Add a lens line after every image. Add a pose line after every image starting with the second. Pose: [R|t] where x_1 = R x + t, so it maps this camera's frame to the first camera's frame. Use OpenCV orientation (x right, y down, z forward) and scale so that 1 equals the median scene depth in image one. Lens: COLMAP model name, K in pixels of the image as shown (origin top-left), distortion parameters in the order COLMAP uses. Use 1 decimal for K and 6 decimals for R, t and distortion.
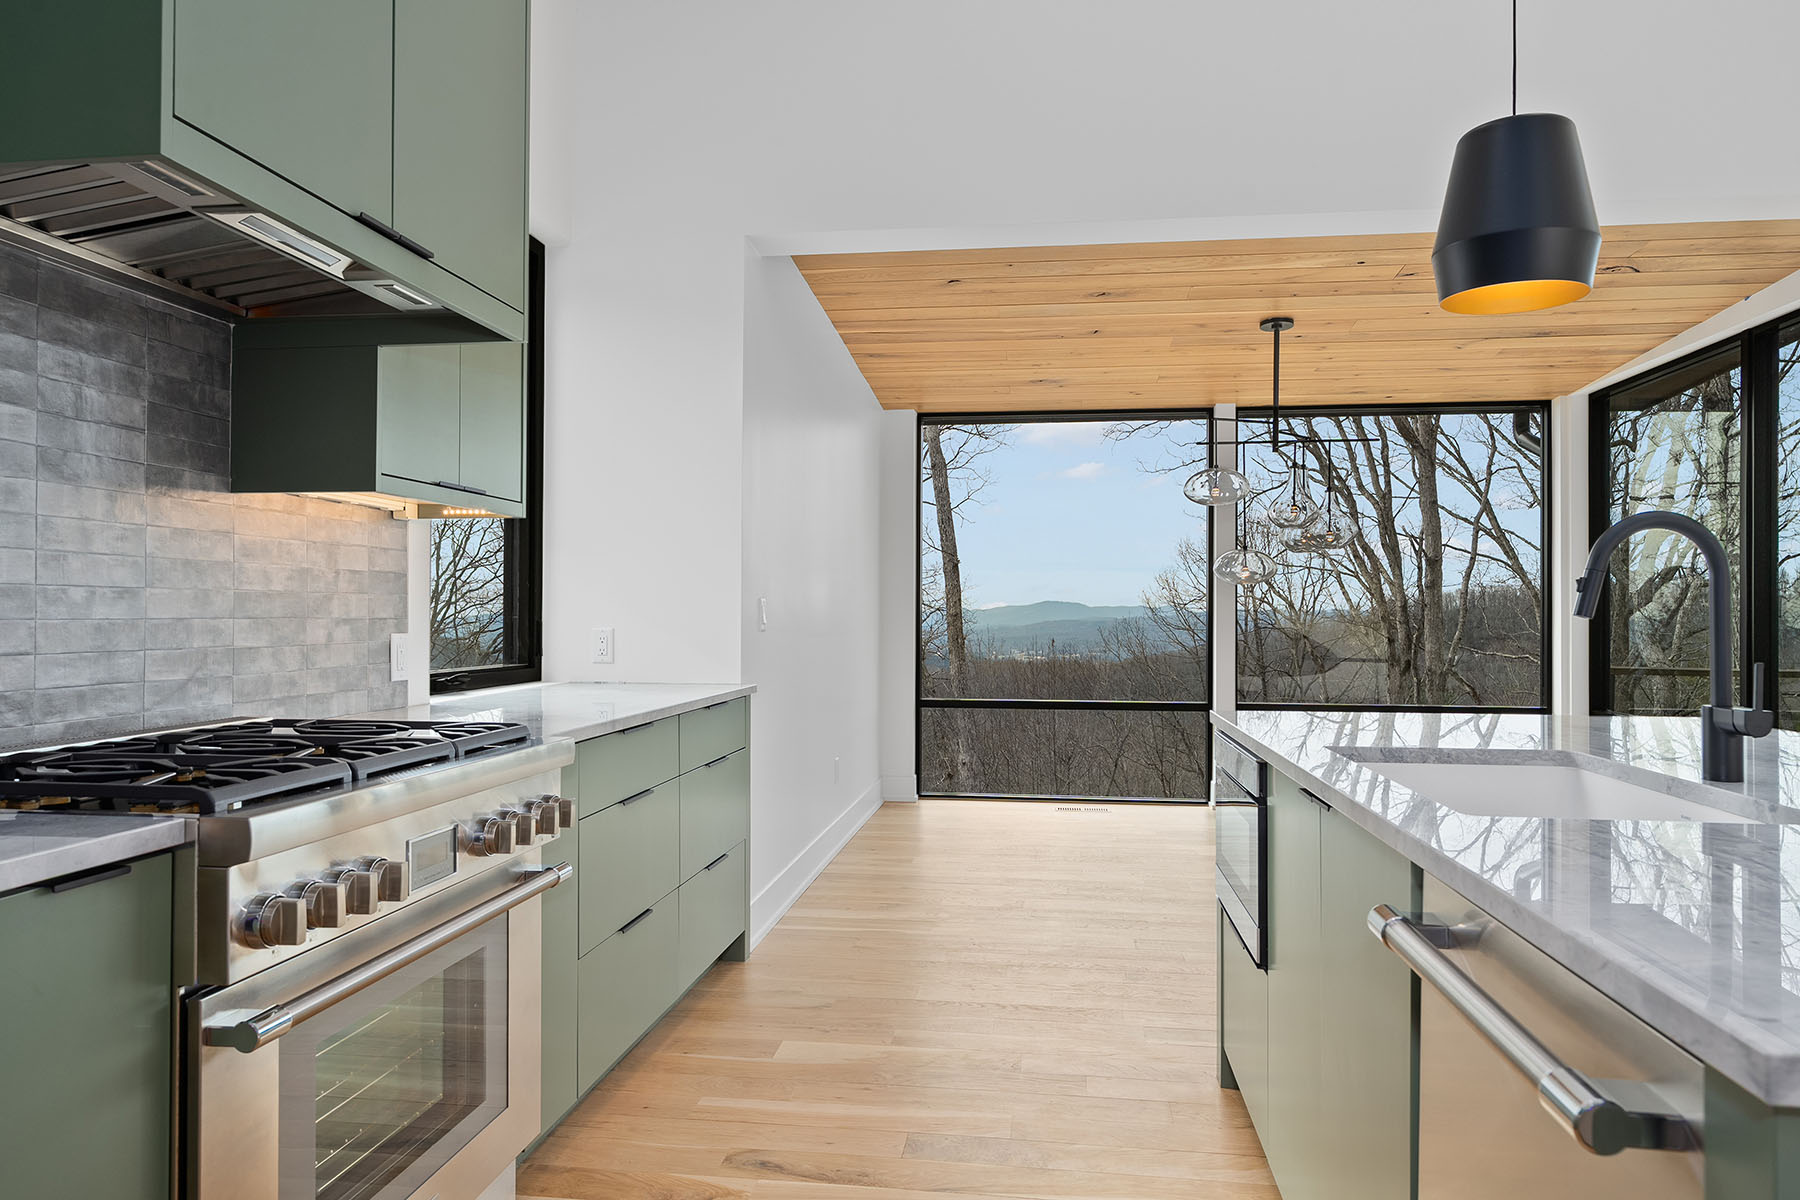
lens RADIAL K [[1173.1, 0, 894.0], [0, 1173.1, 600.5], [0, 0, 1]] dist [0.009321, -0.006709]
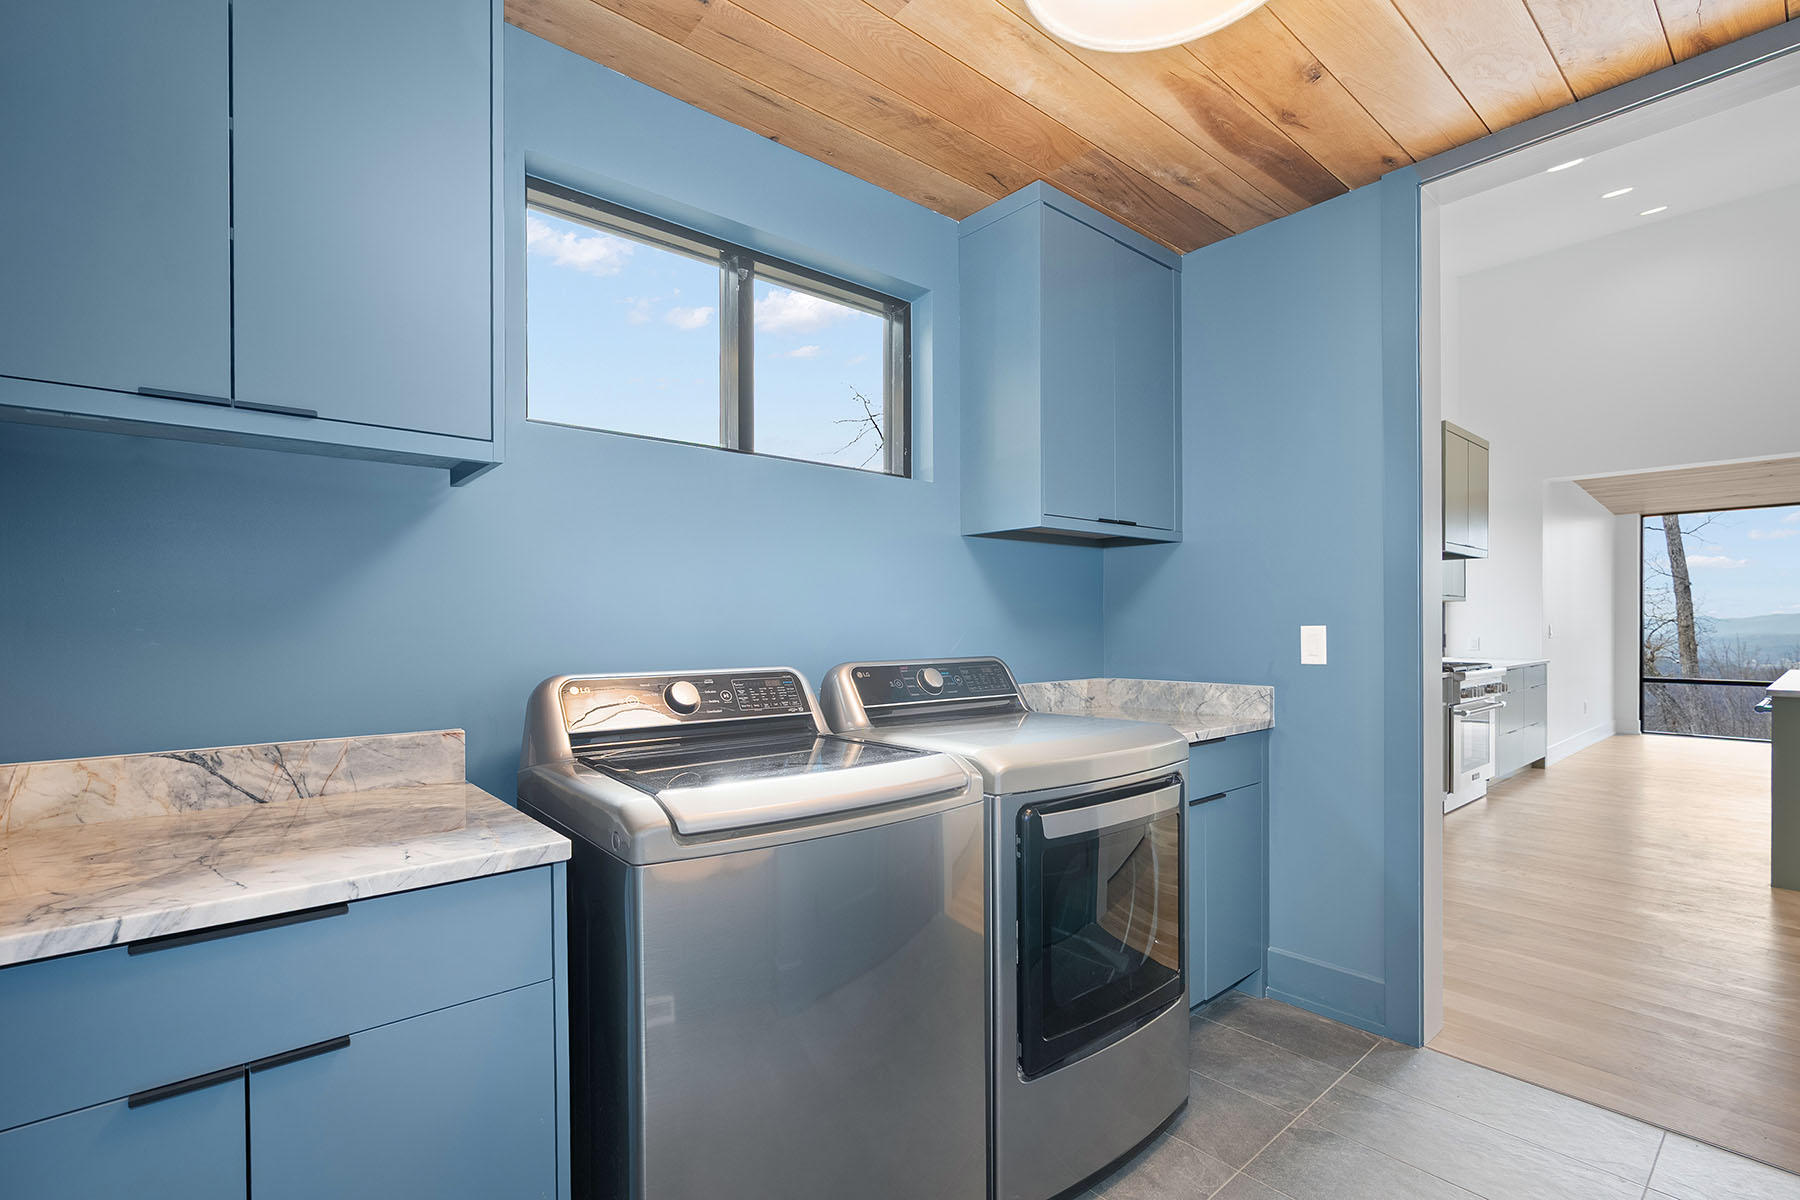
lens RADIAL K [[812.1, 0, 898.9], [0, 812.1, 616.8], [0, 0, 1]] dist [-0.010312, 0.002445]
pose [[0.744726, -0.003885, -0.667359, -0.001326], [0.007189, 0.999972, 0.002202, -0.023987], [0.667332, -0.006437, 0.744733, -0.872902]]
